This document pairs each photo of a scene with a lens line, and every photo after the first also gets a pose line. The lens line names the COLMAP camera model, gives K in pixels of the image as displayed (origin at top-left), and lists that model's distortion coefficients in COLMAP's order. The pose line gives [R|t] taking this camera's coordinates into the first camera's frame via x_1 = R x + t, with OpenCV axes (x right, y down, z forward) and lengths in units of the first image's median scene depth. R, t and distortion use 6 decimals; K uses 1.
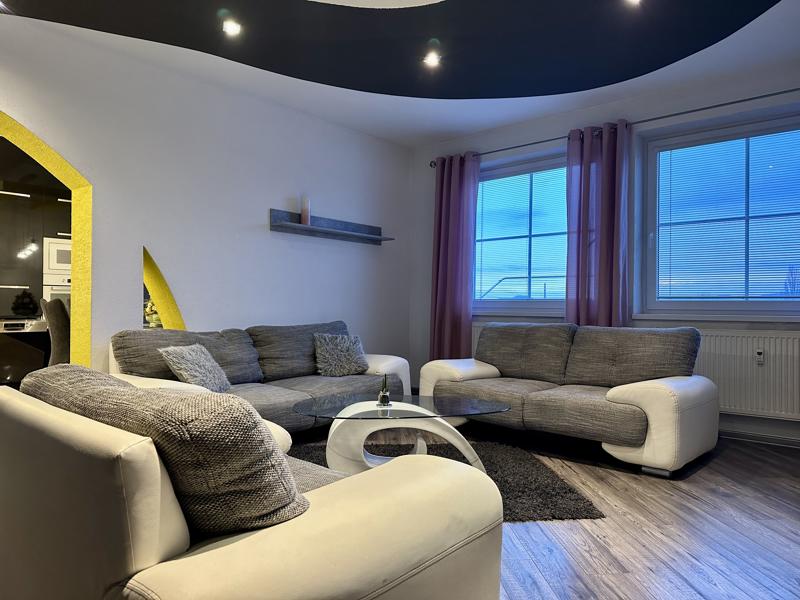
lens RADIAL K [[557.5, 0, 405.8], [0, 557.5, 299.6], [0, 0, 1]] dist [0.091952, -0.125091]
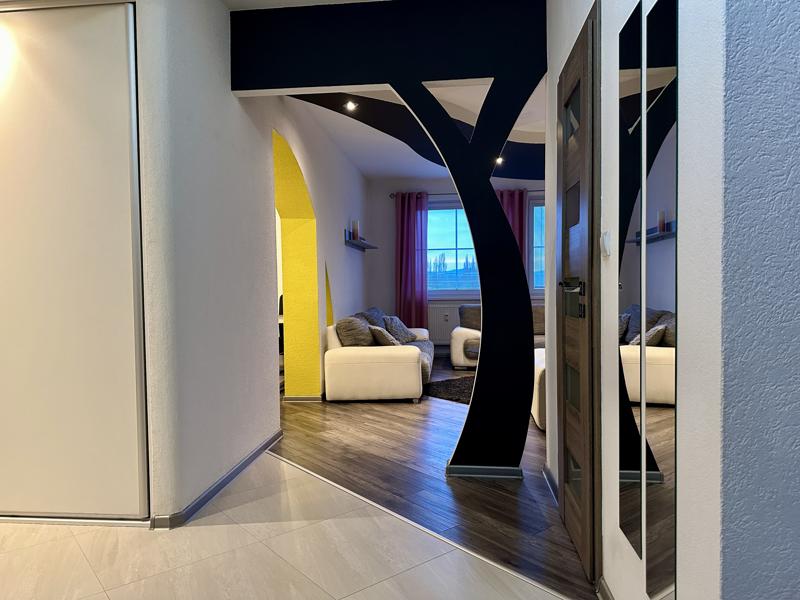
lens RADIAL K [[557.5, 0, 405.8], [0, 557.5, 299.6], [0, 0, 1]] dist [0.091952, -0.125091]
pose [[0.820567, -0.032882, 0.570604, -0.894000], [0.012914, 0.999155, 0.039008, -0.037190], [-0.571405, -0.024640, 0.820298, -0.237926]]
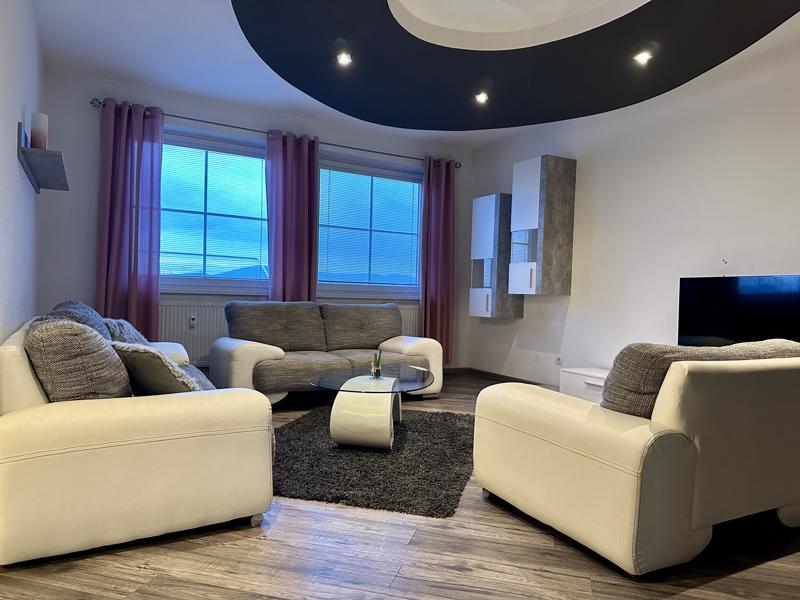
lens RADIAL K [[536.0, 0, 389.7], [0, 536.0, 314.7], [0, 0, 1]] dist [-0.032629, -0.002089]
pose [[0.338674, -0.031238, 0.940385, -0.630764], [-0.038550, 0.998149, 0.047040, 0.009626], [-0.940114, -0.052183, 0.336842, 0.403939]]
